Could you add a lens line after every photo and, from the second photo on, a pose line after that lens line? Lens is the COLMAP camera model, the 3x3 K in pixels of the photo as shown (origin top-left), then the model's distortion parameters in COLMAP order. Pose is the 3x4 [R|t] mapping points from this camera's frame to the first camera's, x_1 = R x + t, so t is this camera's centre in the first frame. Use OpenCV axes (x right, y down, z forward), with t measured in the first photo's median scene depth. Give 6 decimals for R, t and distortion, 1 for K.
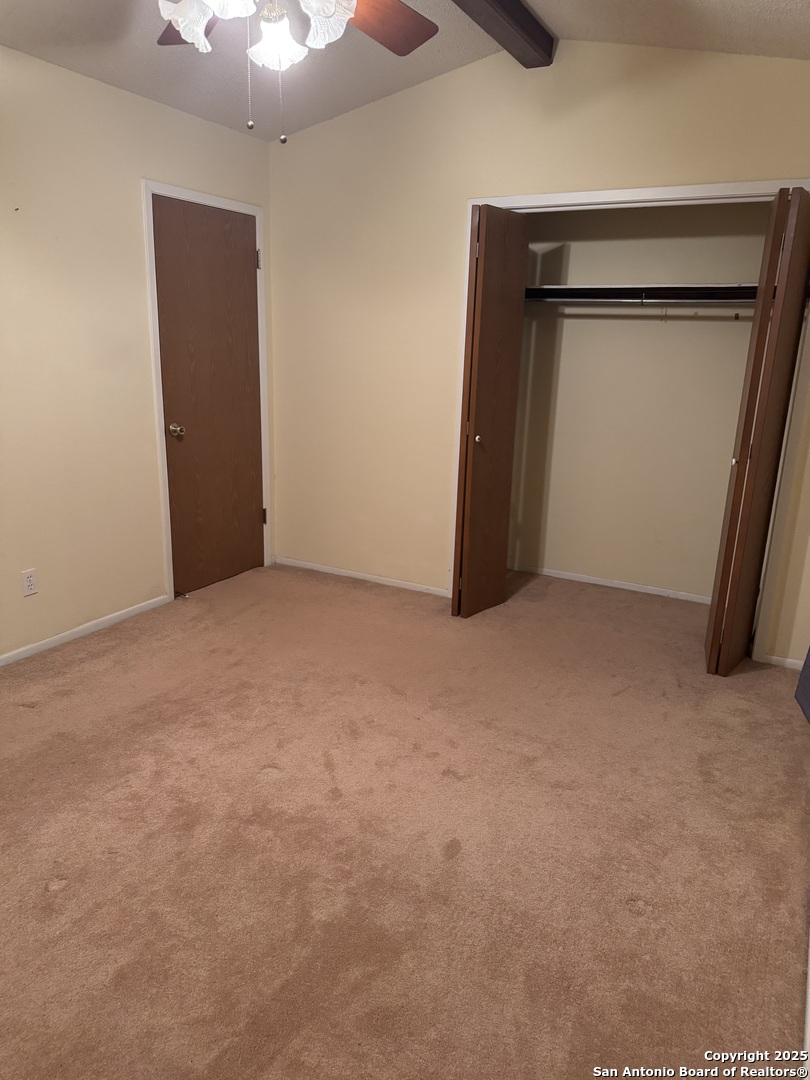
lens RADIAL K [[757.1, 0, 405.0], [0, 757.1, 540.0], [0, 0, 1]] dist [0.105393, -0.162062]
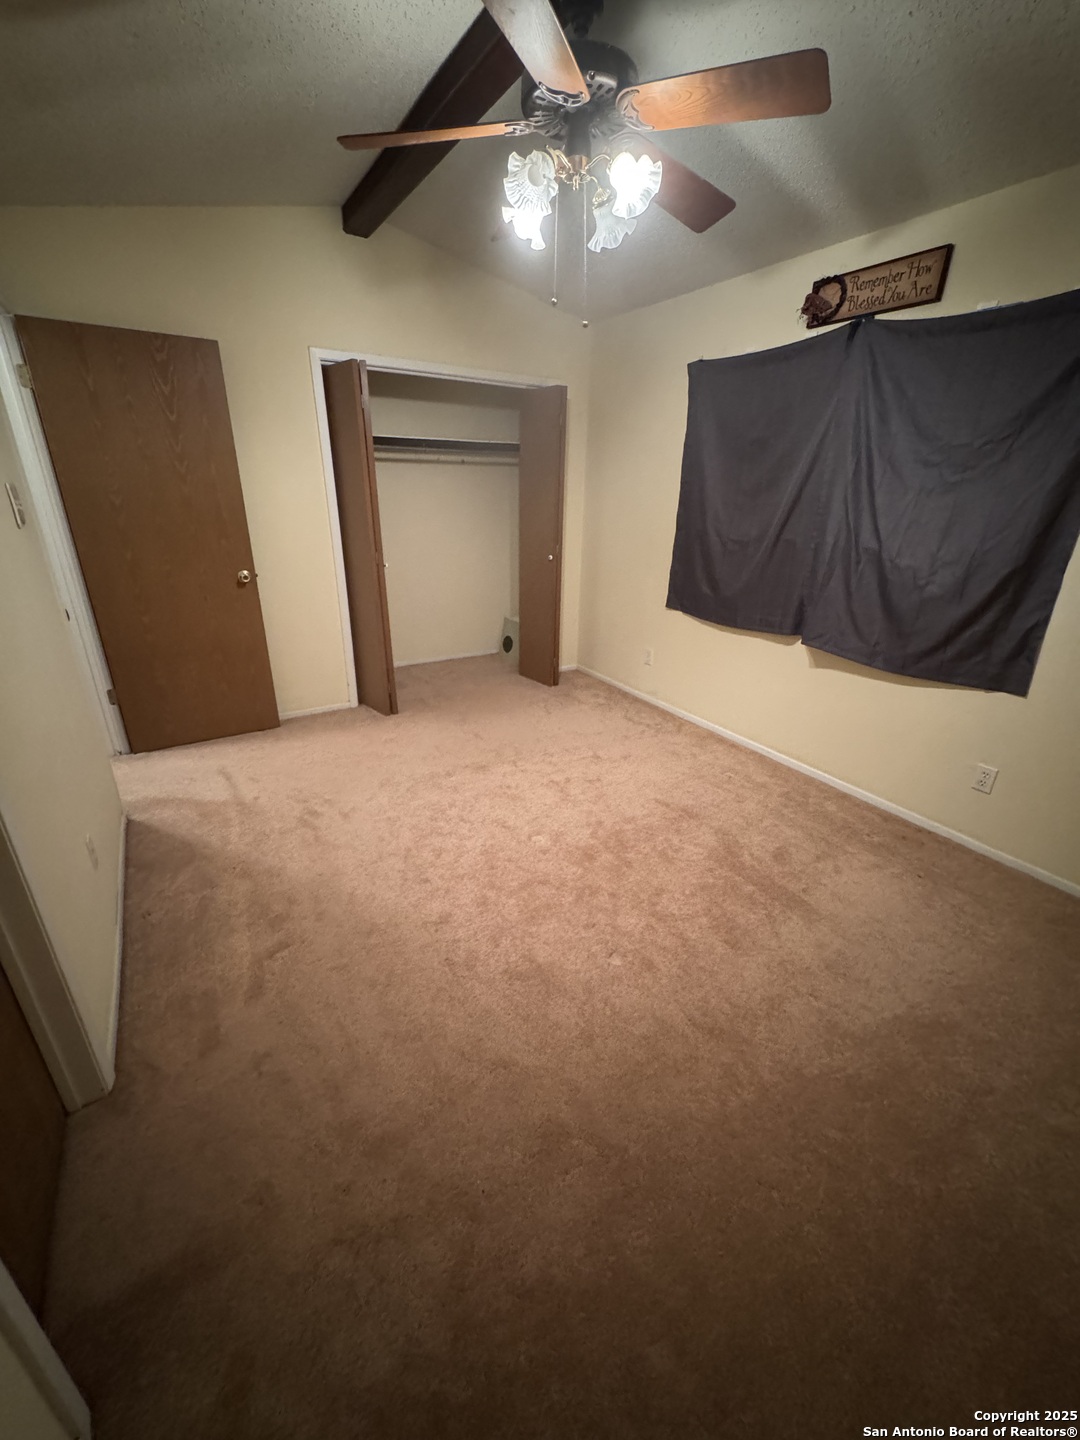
lens RADIAL K [[578.4, 0, 541.9], [0, 578.4, 720.2], [0, 0, 1]] dist [-0.003116, -0.000243]
pose [[0.482959, -0.351632, 0.801939, -0.681733], [0.216246, 0.935357, 0.279902, -0.122088], [-0.848521, 0.038235, 0.527778, 0.357019]]
